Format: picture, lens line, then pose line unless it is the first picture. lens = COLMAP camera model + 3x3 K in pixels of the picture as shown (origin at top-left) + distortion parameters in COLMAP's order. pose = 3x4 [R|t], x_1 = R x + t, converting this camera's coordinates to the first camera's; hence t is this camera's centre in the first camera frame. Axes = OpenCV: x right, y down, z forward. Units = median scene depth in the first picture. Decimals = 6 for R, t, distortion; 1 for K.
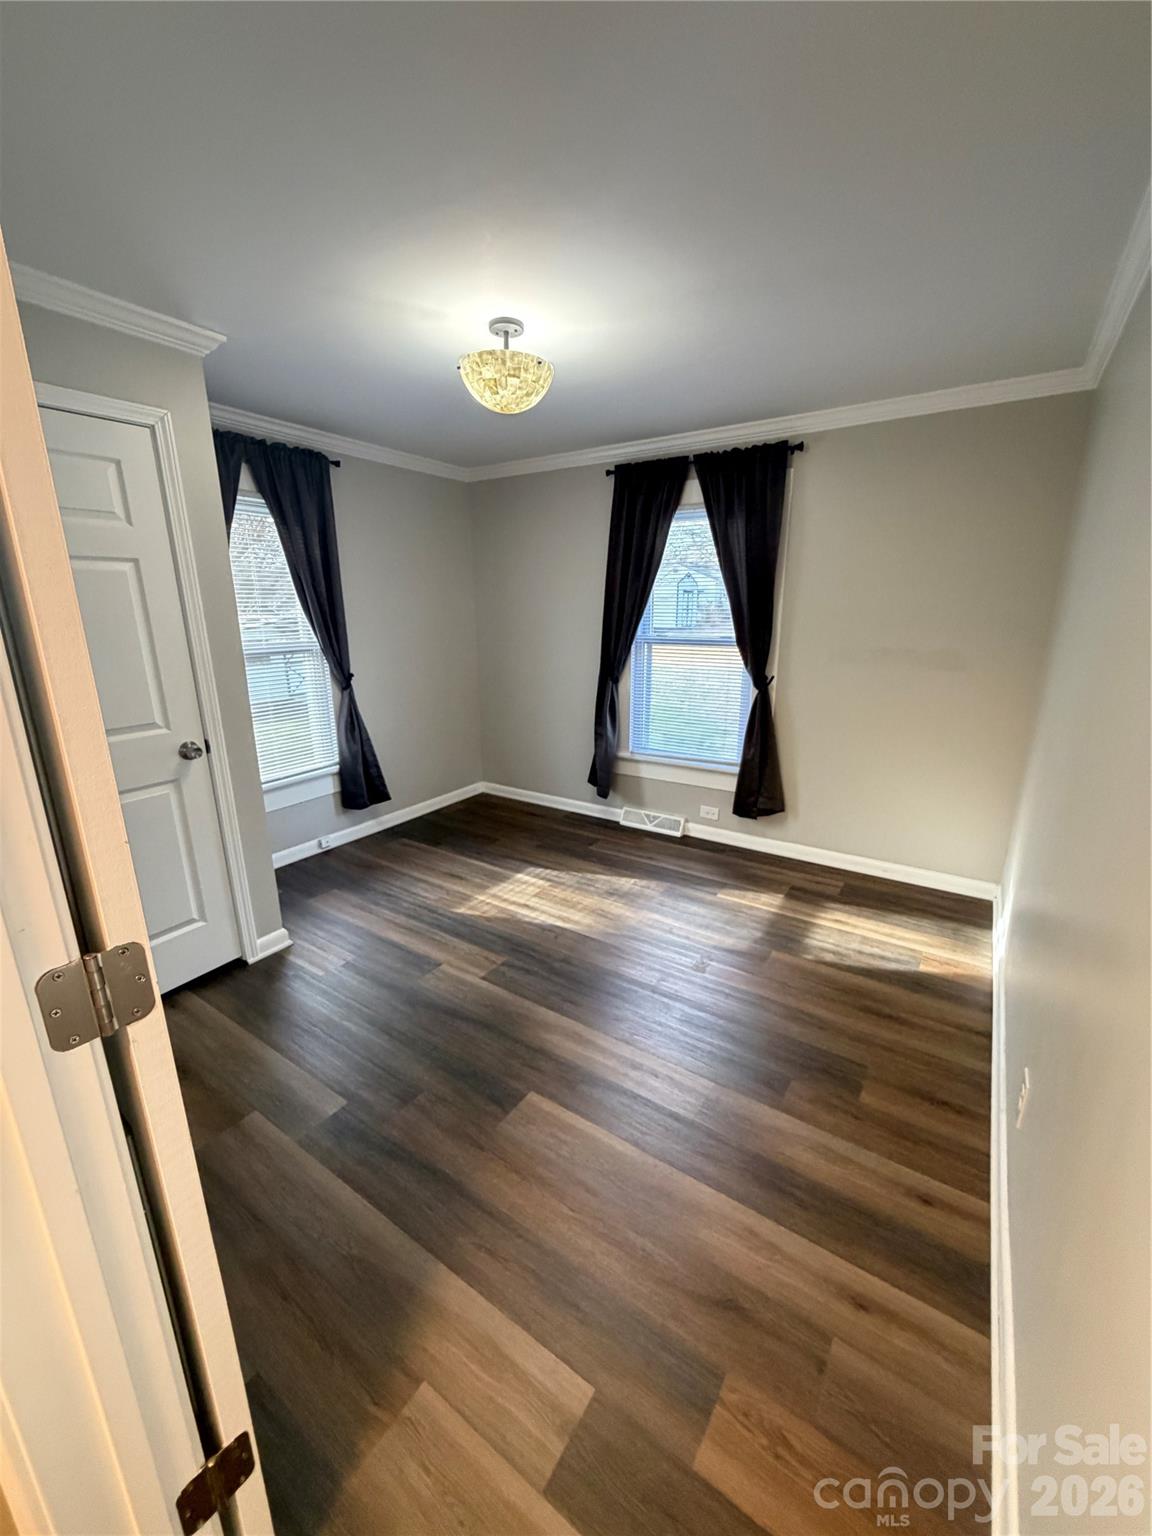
lens RADIAL K [[612.0, 0, 576.1], [0, 612.0, 770.1], [0, 0, 1]] dist [0.000785, -0.000014]
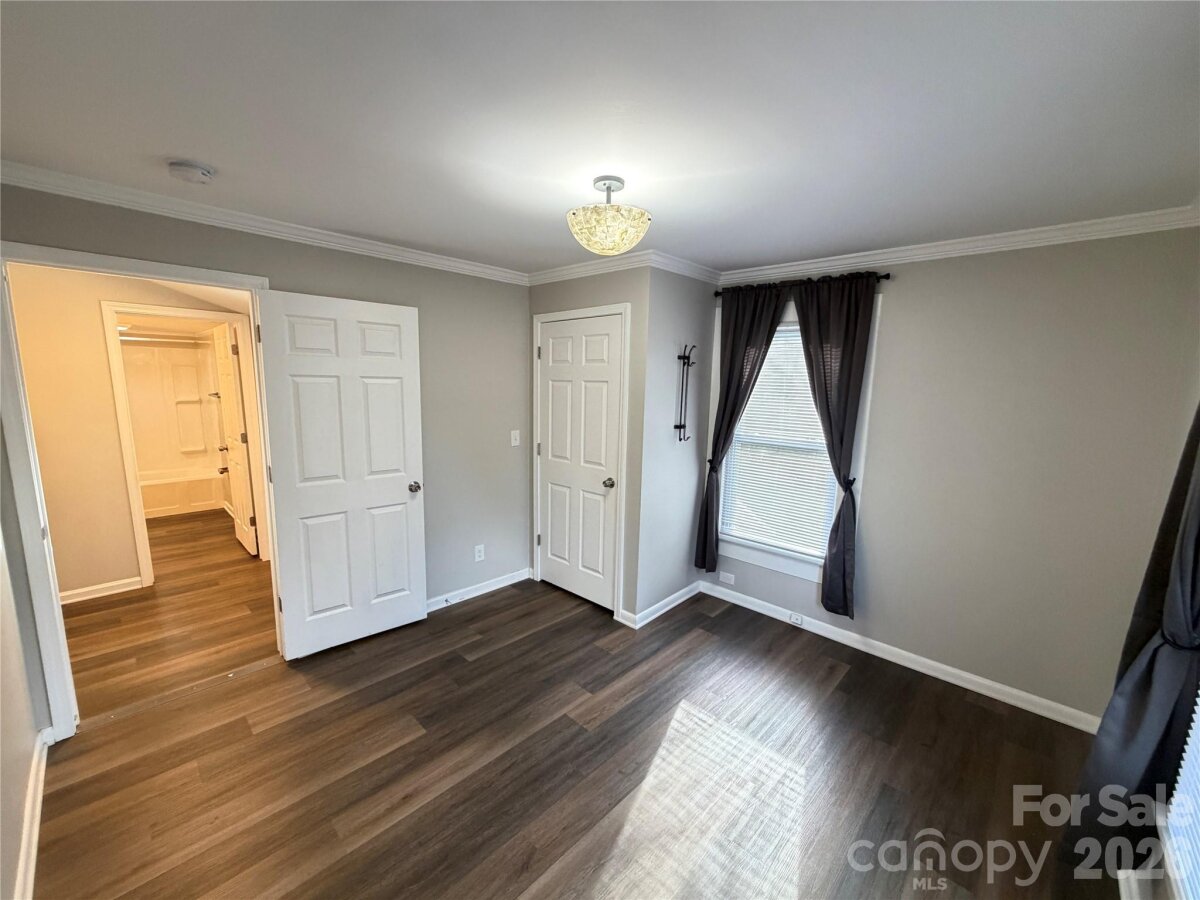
lens RADIAL K [[480.0, 0, 592.8], [0, 480.0, 452.3], [0, 0, 1]] dist [-0.000484, -0.000012]
pose [[-0.184161, 0.145335, -0.972092, 0.631646], [-0.278307, 0.940823, 0.193384, -0.318980], [0.942672, 0.306154, -0.132815, 0.946943]]
